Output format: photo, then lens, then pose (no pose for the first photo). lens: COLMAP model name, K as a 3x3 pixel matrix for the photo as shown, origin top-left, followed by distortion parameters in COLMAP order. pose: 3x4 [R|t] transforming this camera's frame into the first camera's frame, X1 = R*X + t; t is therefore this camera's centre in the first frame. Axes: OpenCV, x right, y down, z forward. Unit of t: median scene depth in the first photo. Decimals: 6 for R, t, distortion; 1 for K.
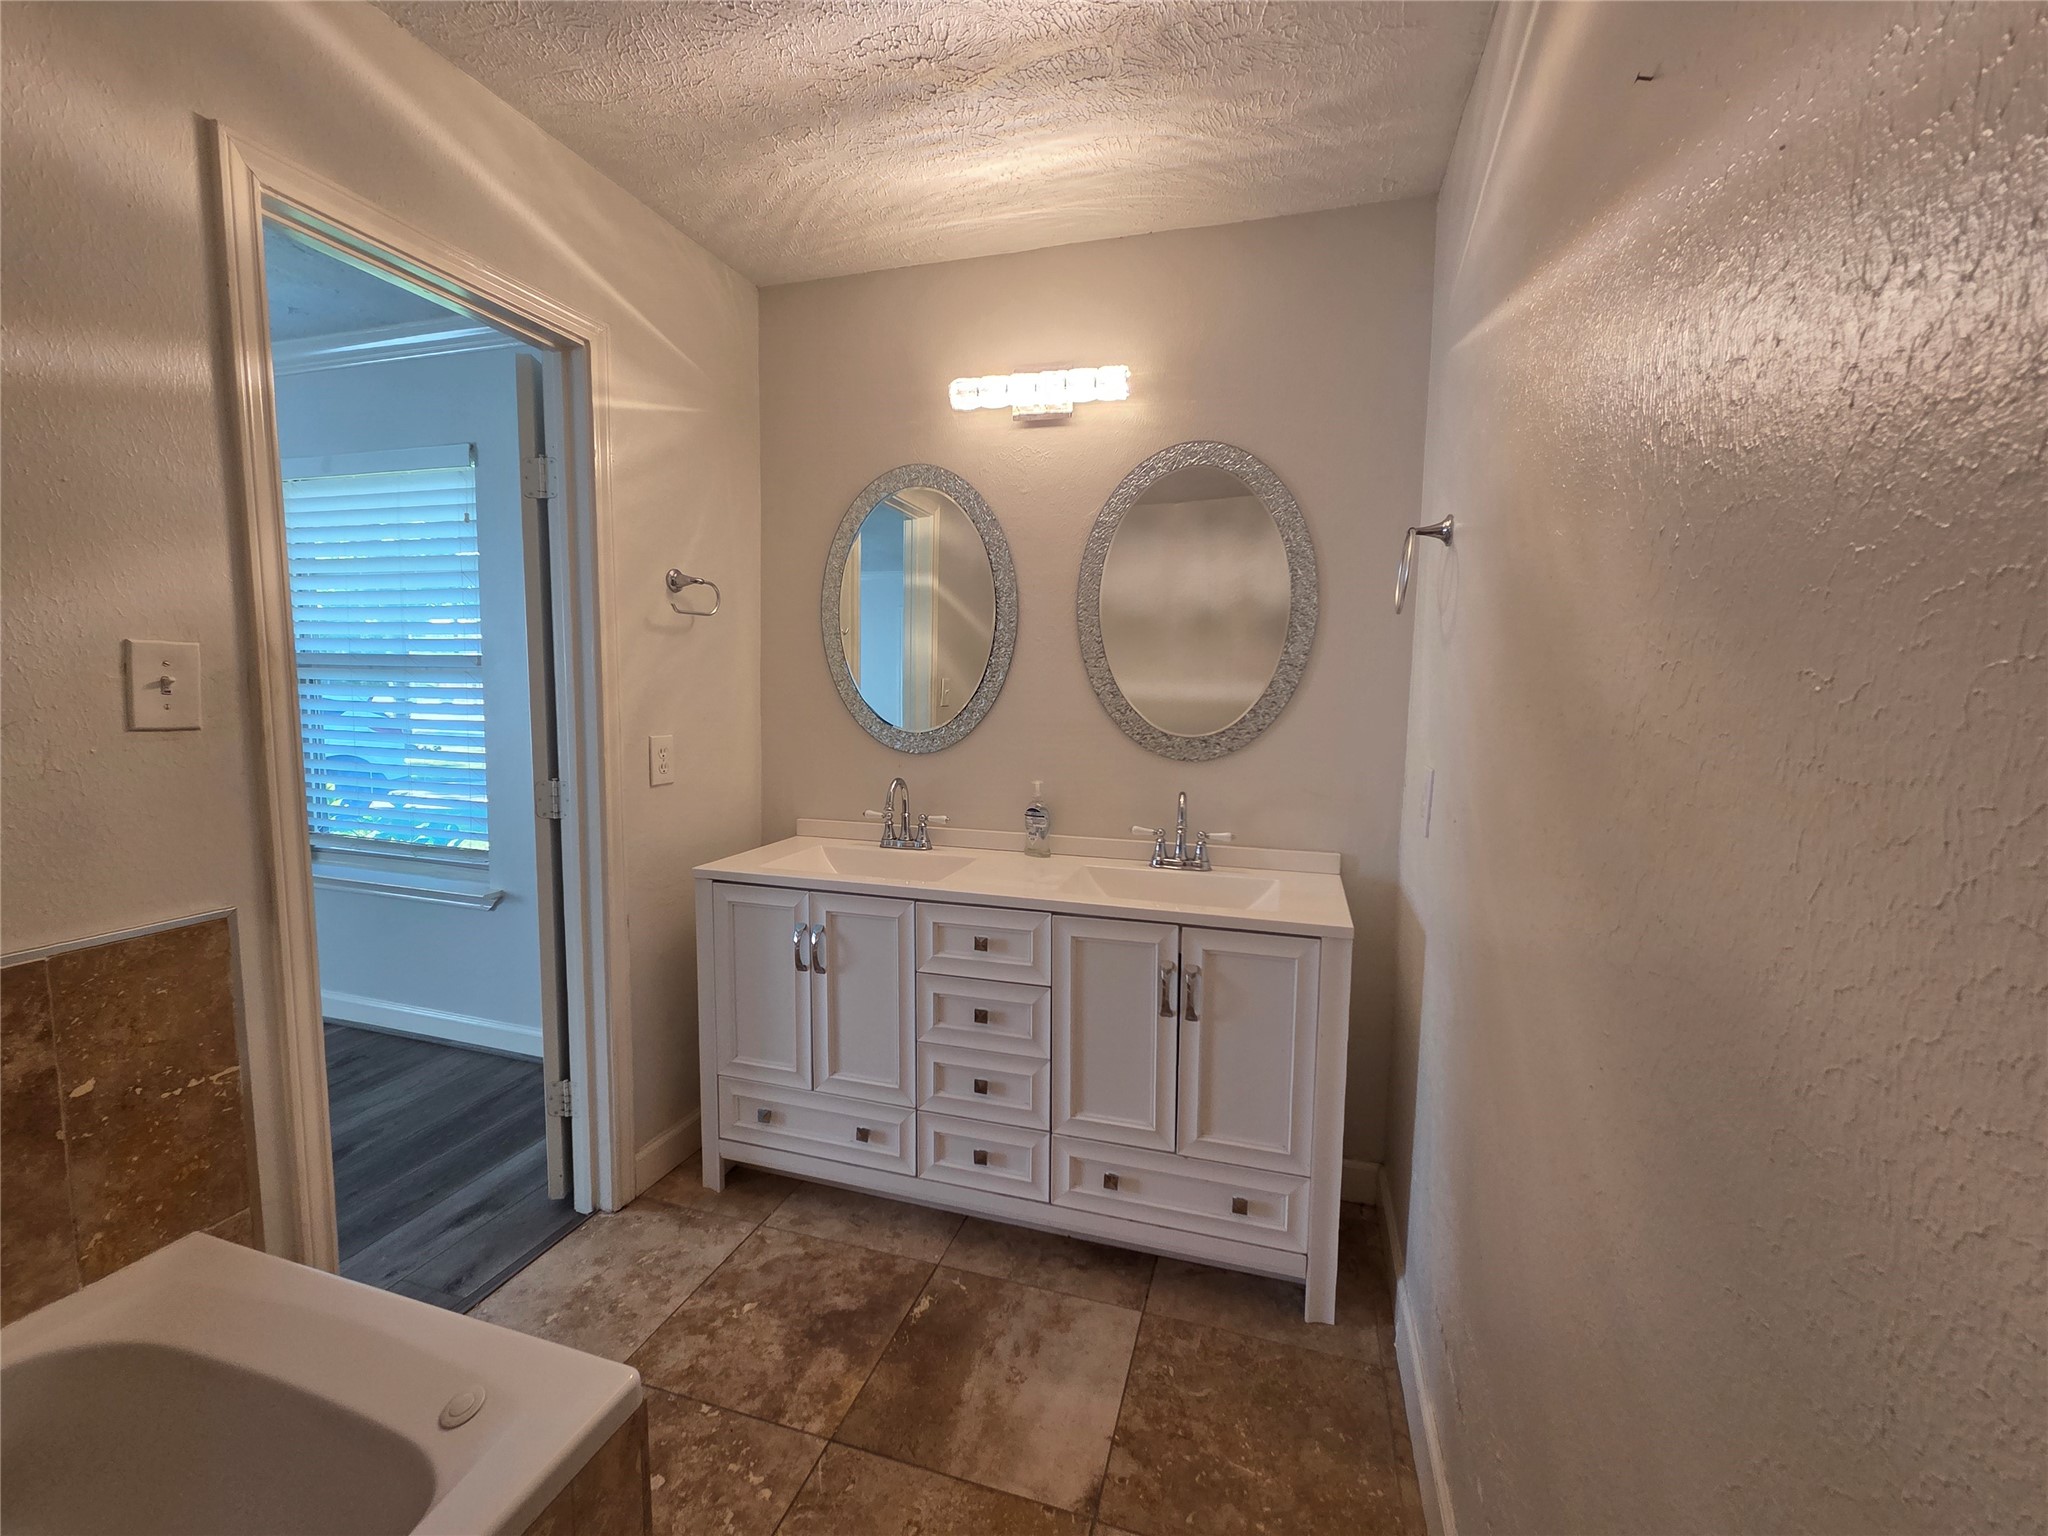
lens RADIAL K [[841.2, 0, 1032.9], [0, 841.2, 768.0], [0, 0, 1]] dist [0.001687, -0.000670]
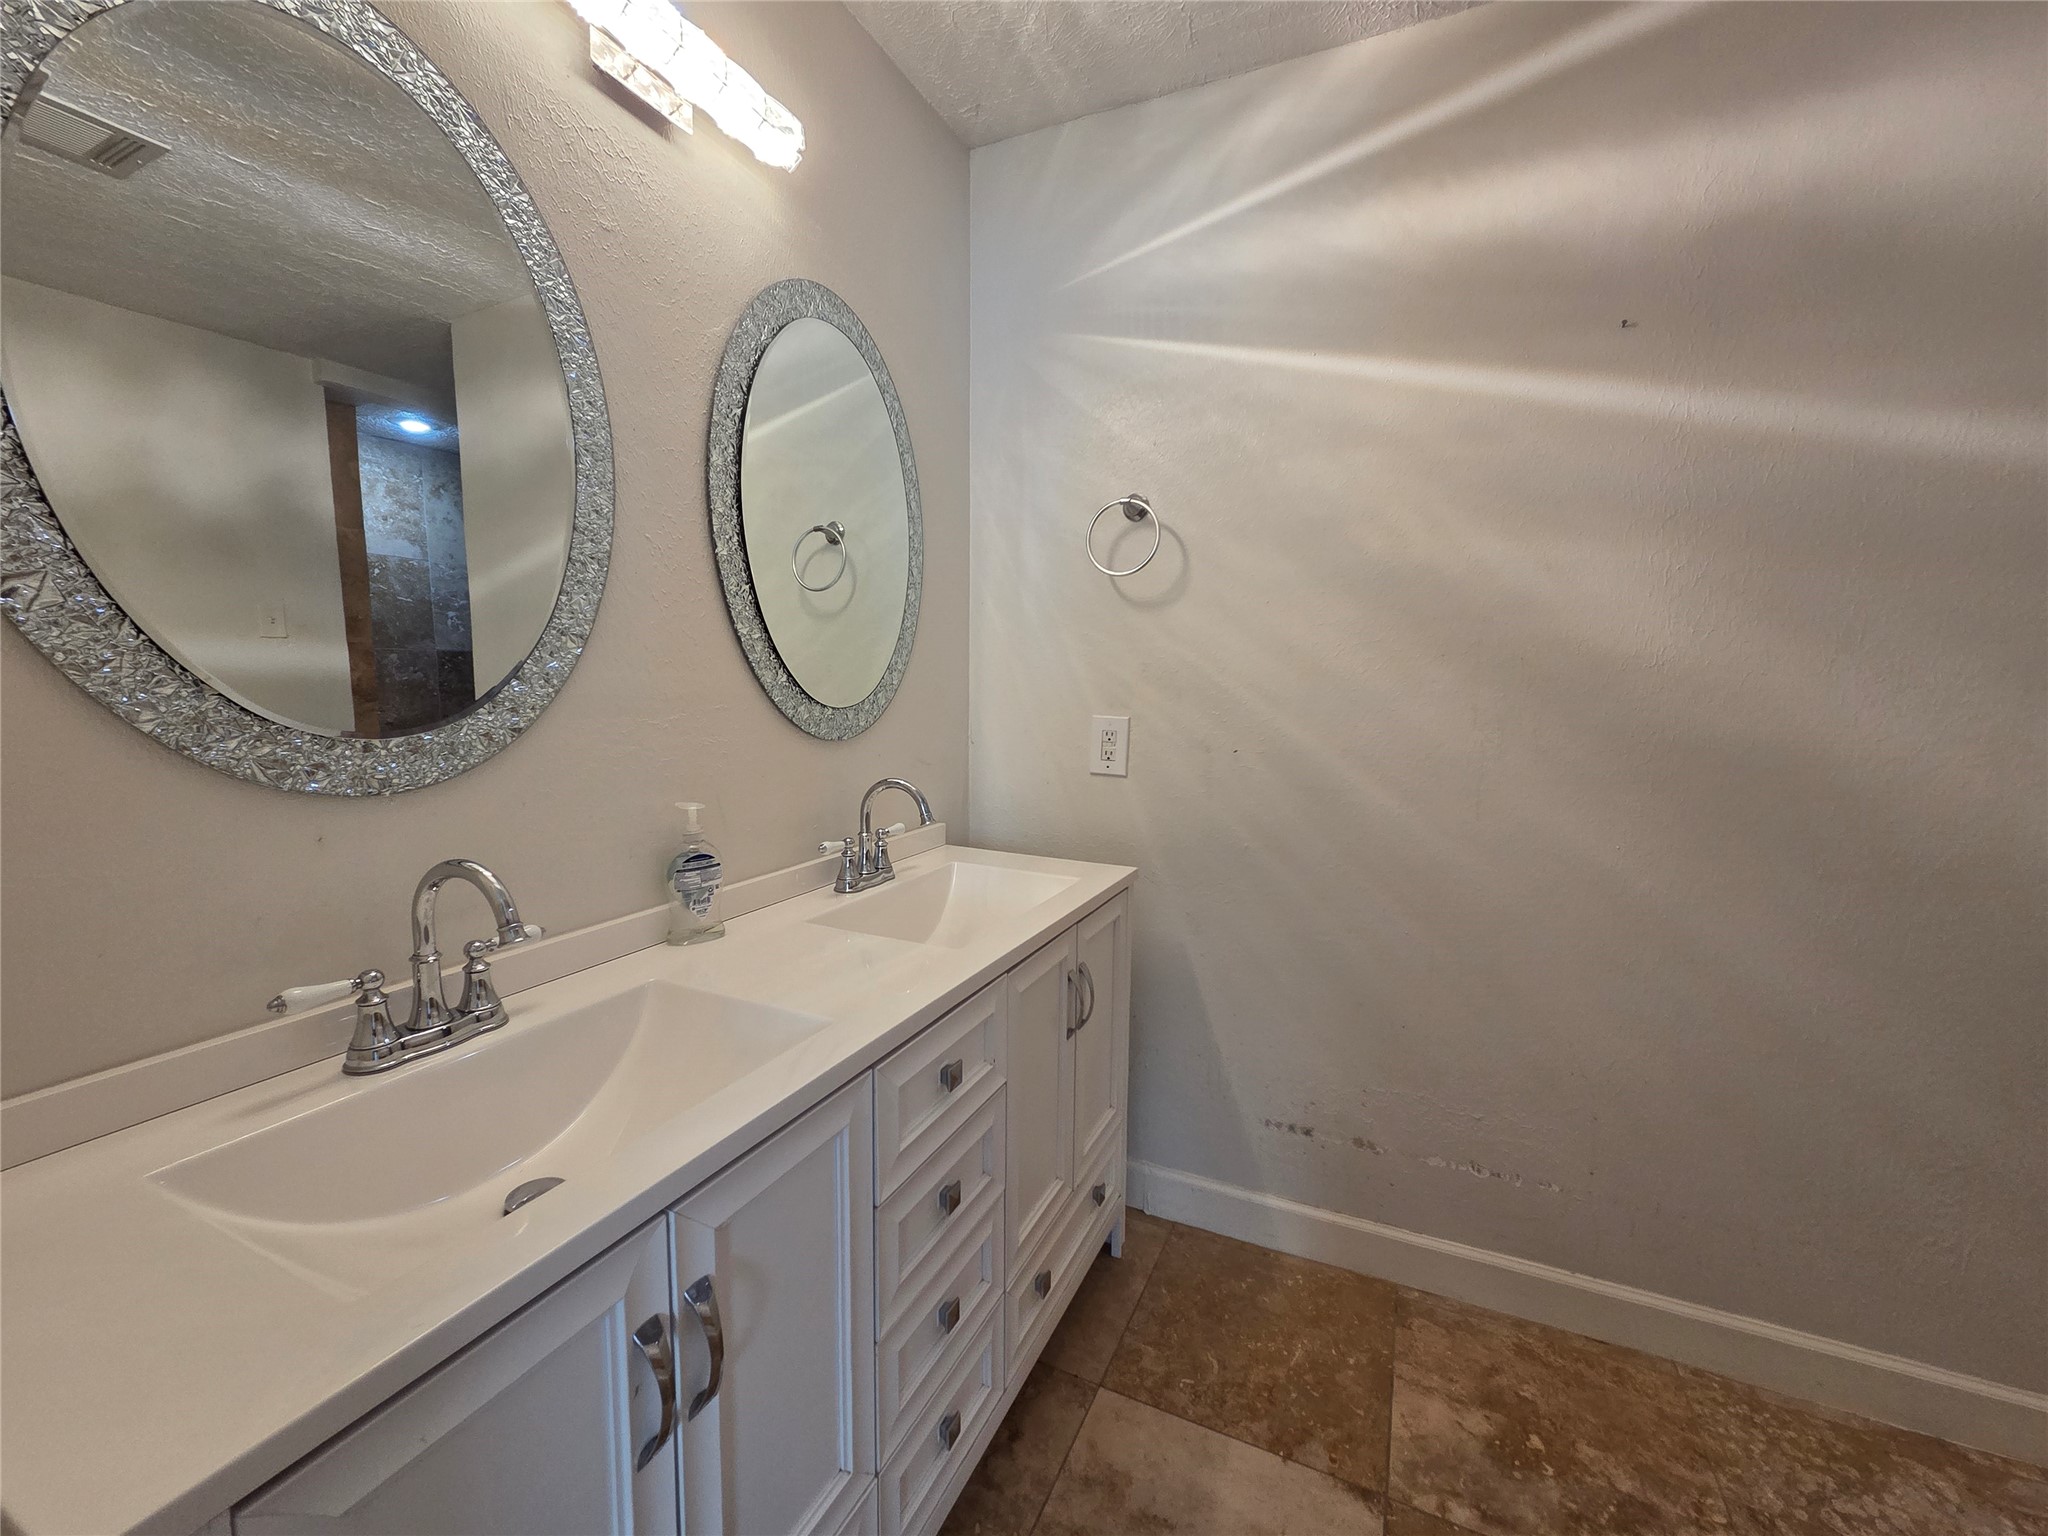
lens RADIAL K [[841.2, 0, 1032.9], [0, 841.2, 768.0], [0, 0, 1]] dist [0.001687, -0.000670]
pose [[0.146623, -0.122178, 0.981618, -0.667837], [0.092882, 0.989659, 0.109305, -0.062887], [-0.984822, 0.075148, 0.156455, 0.950524]]
